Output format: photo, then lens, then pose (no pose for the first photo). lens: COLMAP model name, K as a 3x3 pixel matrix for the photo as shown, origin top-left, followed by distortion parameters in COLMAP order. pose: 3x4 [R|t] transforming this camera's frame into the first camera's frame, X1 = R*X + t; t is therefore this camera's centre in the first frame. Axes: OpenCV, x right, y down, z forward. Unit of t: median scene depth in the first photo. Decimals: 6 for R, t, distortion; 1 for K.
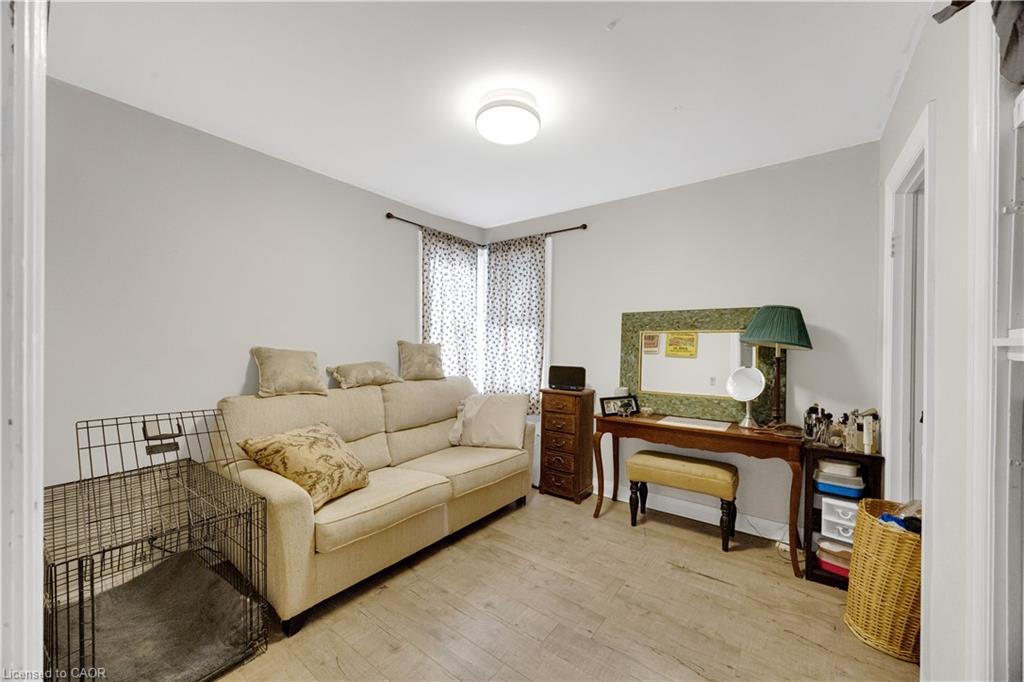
lens RADIAL K [[386.0, 0, 514.1], [0, 386.0, 343.7], [0, 0, 1]] dist [-0.006495, 0.000147]
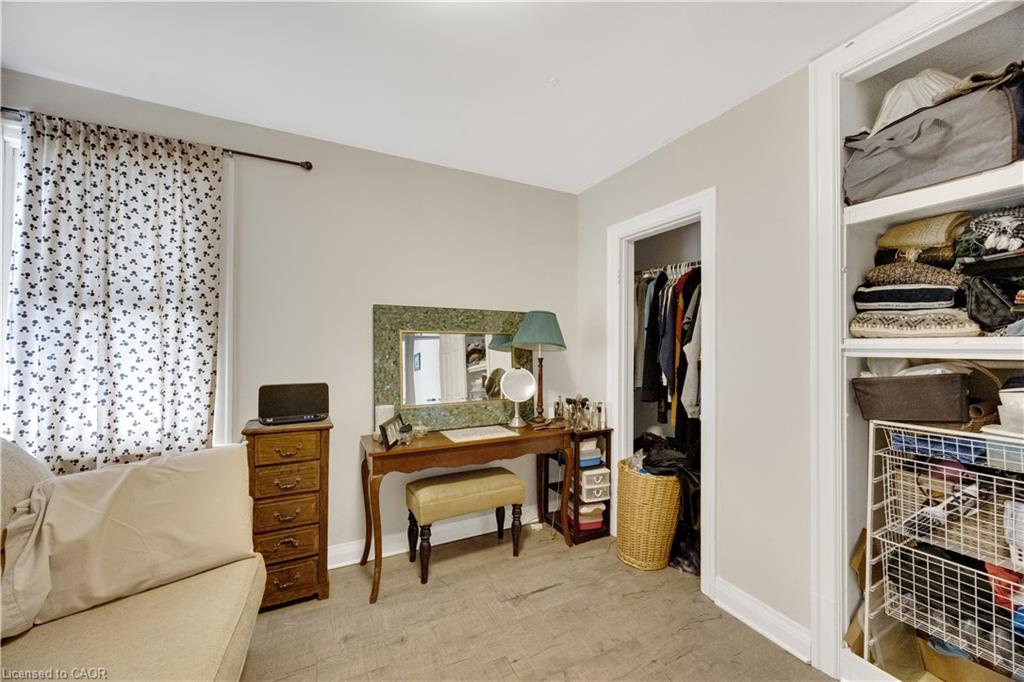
lens RADIAL K [[386.0, 0, 515.9], [0, 386.0, 344.0], [0, 0, 1]] dist [-0.006495, 0.000147]
pose [[0.446231, 0.000306, 0.894918, -0.258852], [0.000402, 1.000000, -0.000542, -0.003724], [-0.894918, 0.000602, 0.446231, 0.428524]]
